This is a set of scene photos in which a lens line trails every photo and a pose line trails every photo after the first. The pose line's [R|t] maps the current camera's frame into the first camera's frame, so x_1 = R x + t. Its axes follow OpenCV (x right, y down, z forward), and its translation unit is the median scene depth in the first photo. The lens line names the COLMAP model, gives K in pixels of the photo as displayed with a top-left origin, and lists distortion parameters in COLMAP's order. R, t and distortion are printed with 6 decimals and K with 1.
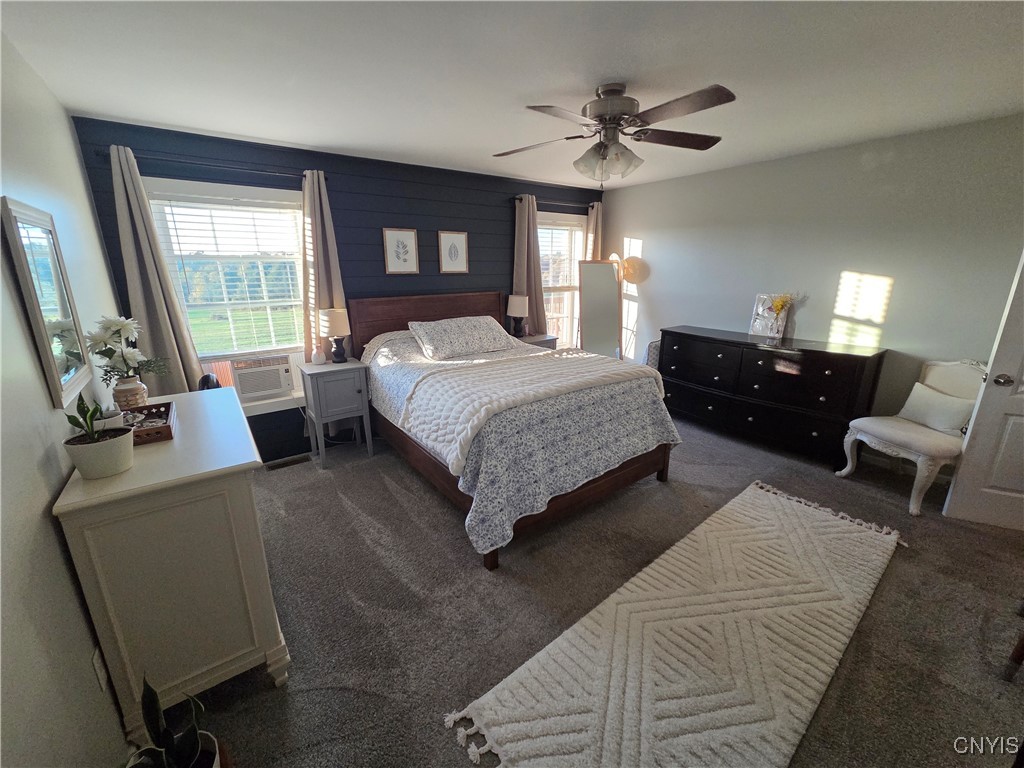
lens RADIAL K [[416.4, 0, 509.2], [0, 416.4, 381.3], [0, 0, 1]] dist [0.006425, -0.000633]
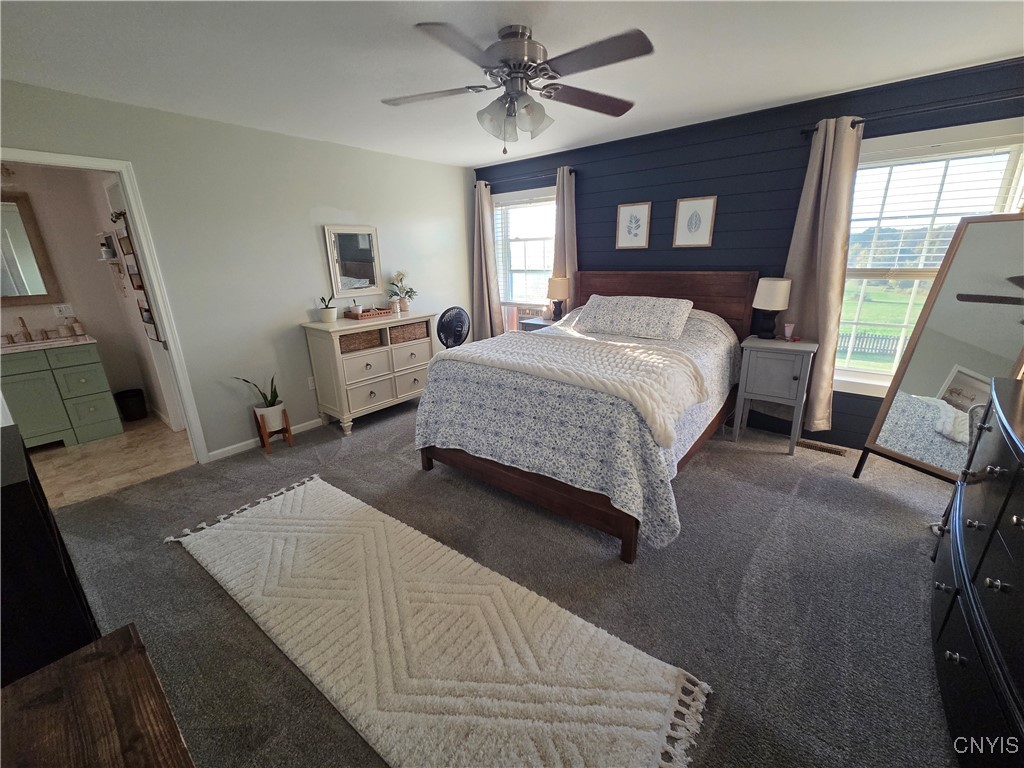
lens RADIAL K [[416.4, 0, 509.2], [0, 416.4, 381.3], [0, 0, 1]] dist [0.006425, -0.000633]
pose [[0.244356, 0.286565, -0.926375, 0.741820], [-0.237883, 0.943858, 0.229225, -0.121322], [0.940054, 0.164357, 0.298806, 0.496041]]
